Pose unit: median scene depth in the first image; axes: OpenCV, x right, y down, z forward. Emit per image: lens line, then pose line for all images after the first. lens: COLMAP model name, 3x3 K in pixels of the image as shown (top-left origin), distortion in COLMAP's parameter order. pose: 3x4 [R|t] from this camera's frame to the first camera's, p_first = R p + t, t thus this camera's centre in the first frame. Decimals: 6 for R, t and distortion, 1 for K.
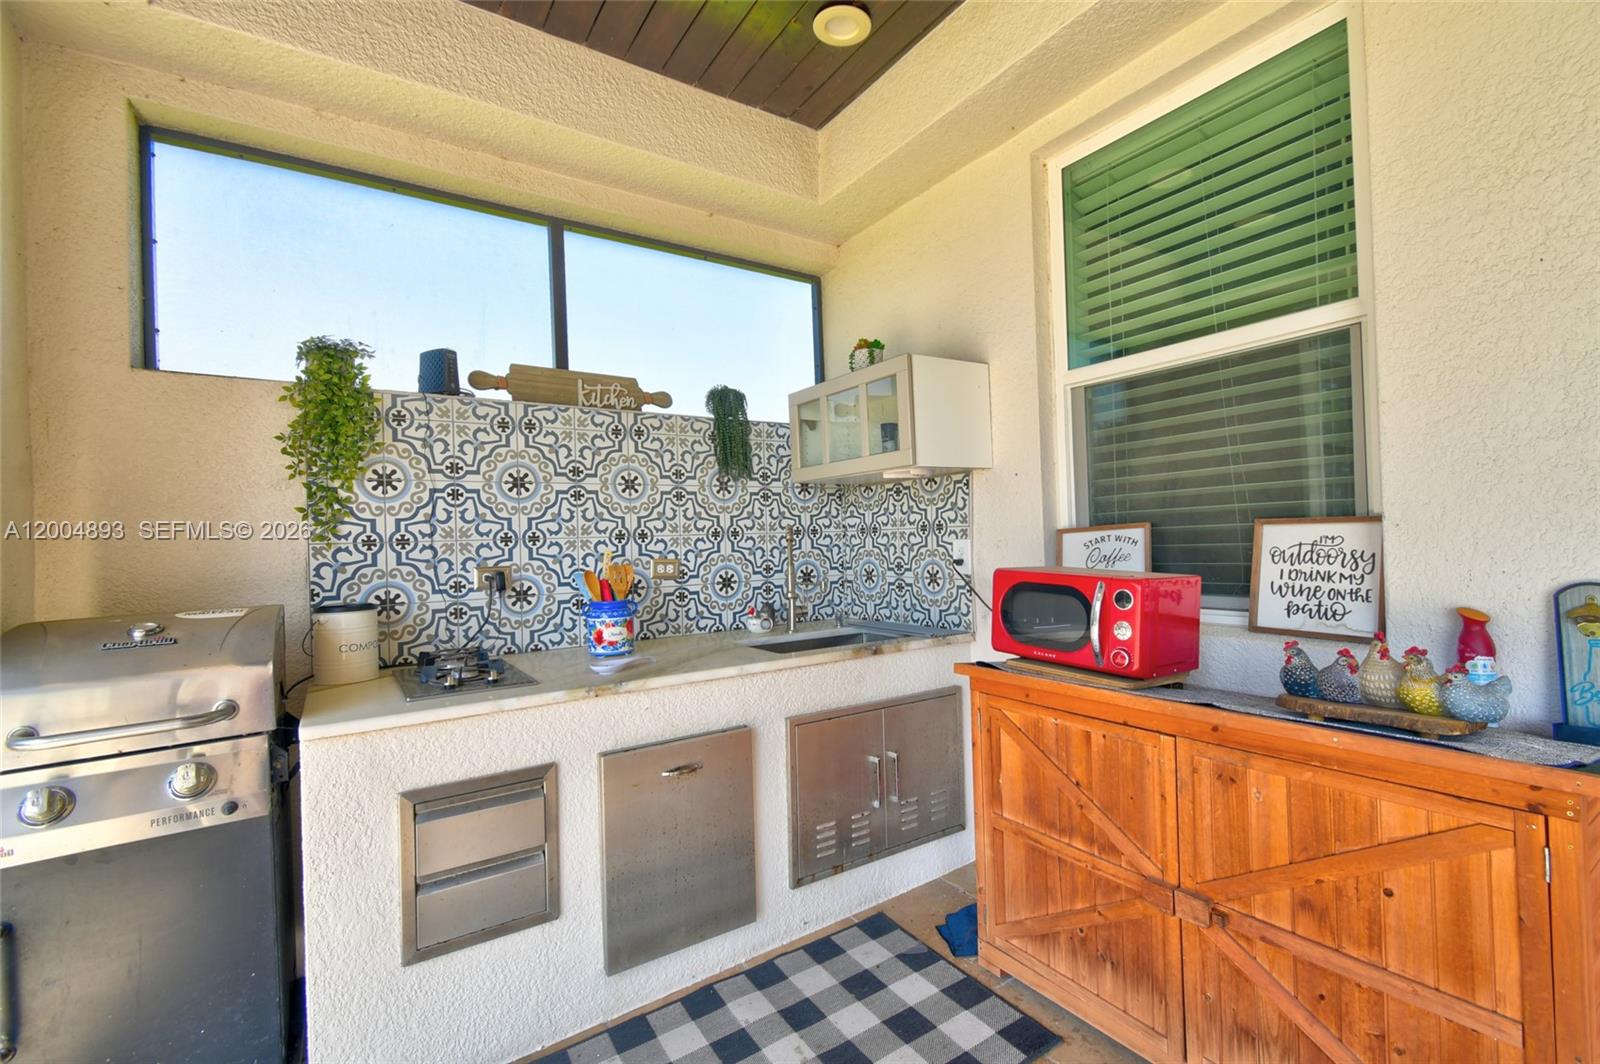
lens RADIAL K [[707.4, 0, 808.0], [0, 707.4, 535.1], [0, 0, 1]] dist [0.000400, -0.000512]
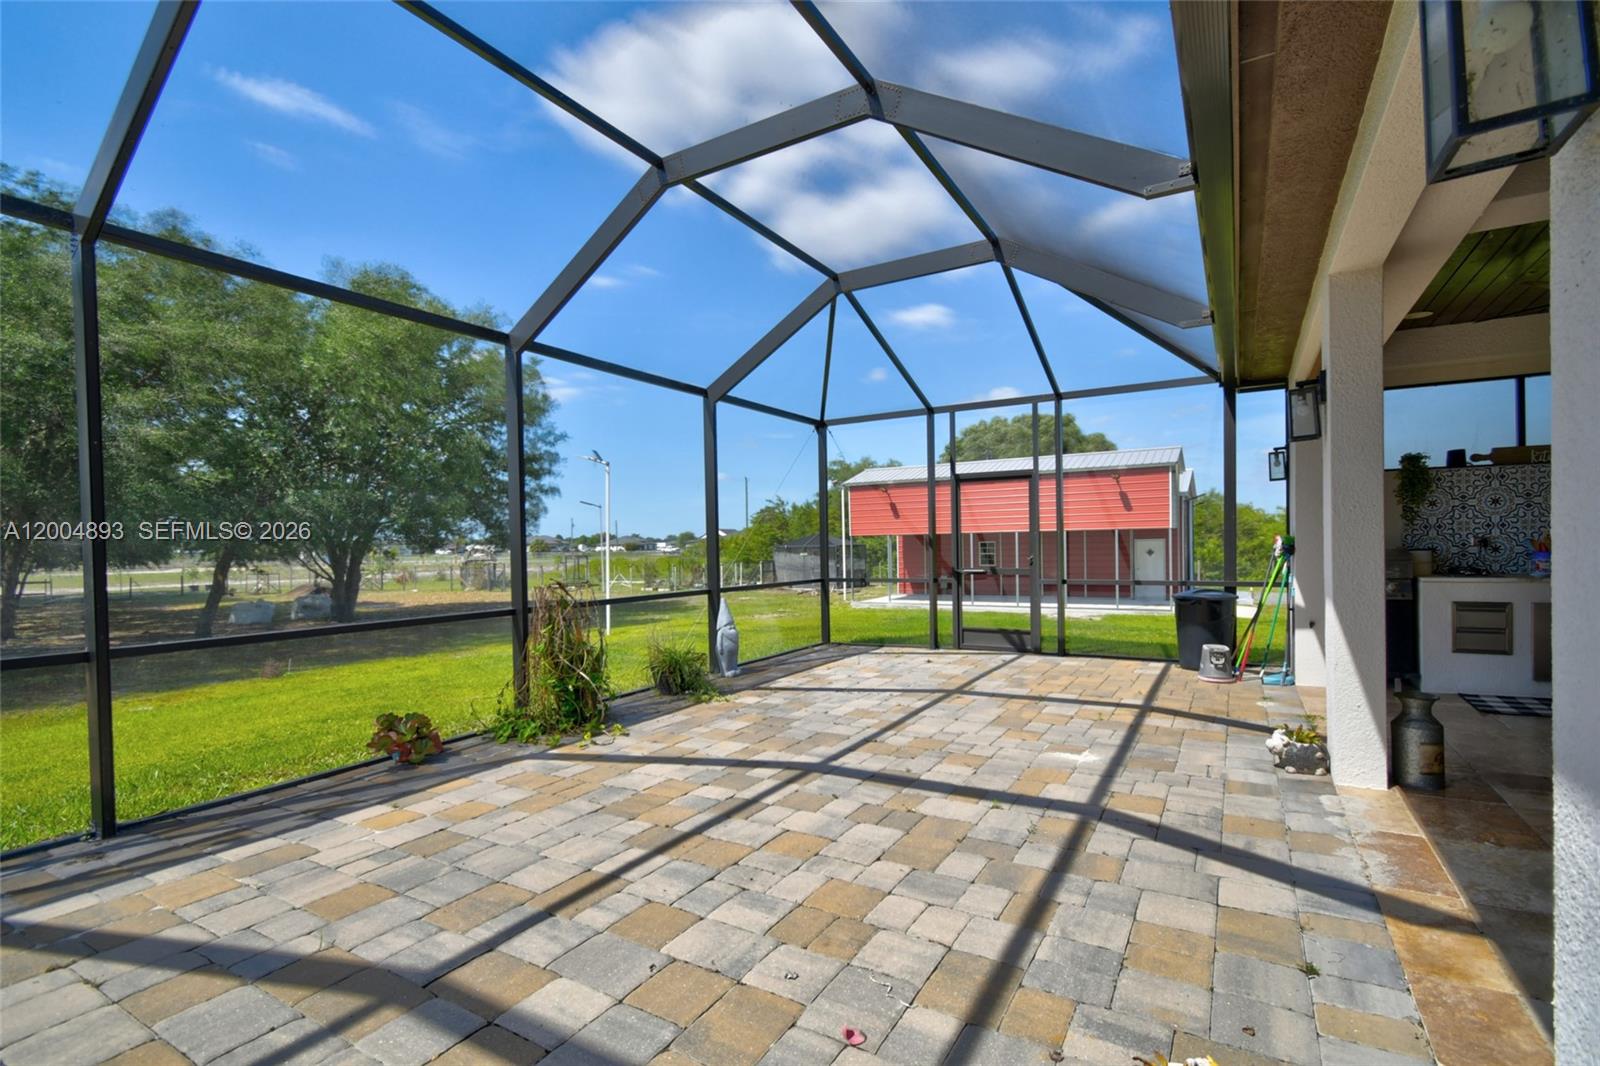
lens RADIAL K [[725.2, 0, 812.8], [0, 725.2, 552.5], [0, 0, 1]] dist [0.022092, -0.013490]
pose [[0.444946, 0.033783, -0.894920, 0.783593], [0.010754, 0.999015, 0.043059, -0.033932], [0.895493, -0.028783, 0.444145, -2.173574]]
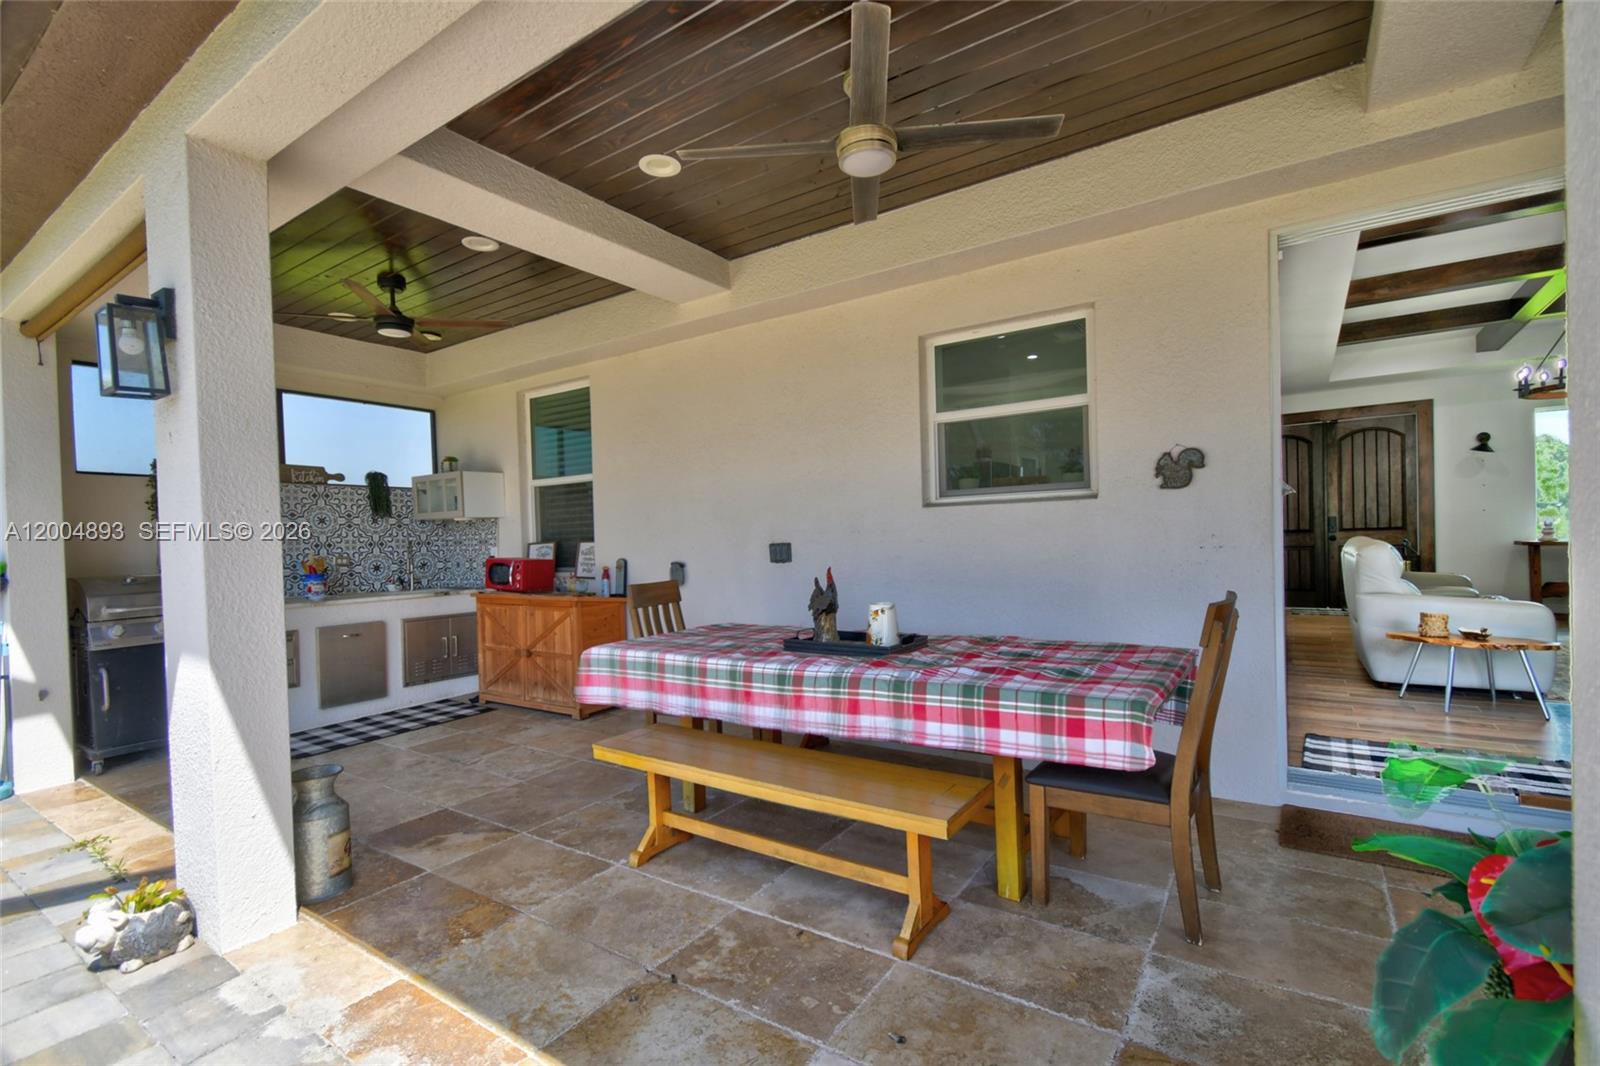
lens RADIAL K [[725.2, 0, 812.8], [0, 725.2, 552.5], [0, 0, 1]] dist [0.022092, -0.013490]
pose [[0.923348, -0.000768, 0.383964, 0.287173], [-0.004757, 0.999898, 0.013441, -0.015056], [-0.383935, -0.014237, 0.923250, -1.723434]]
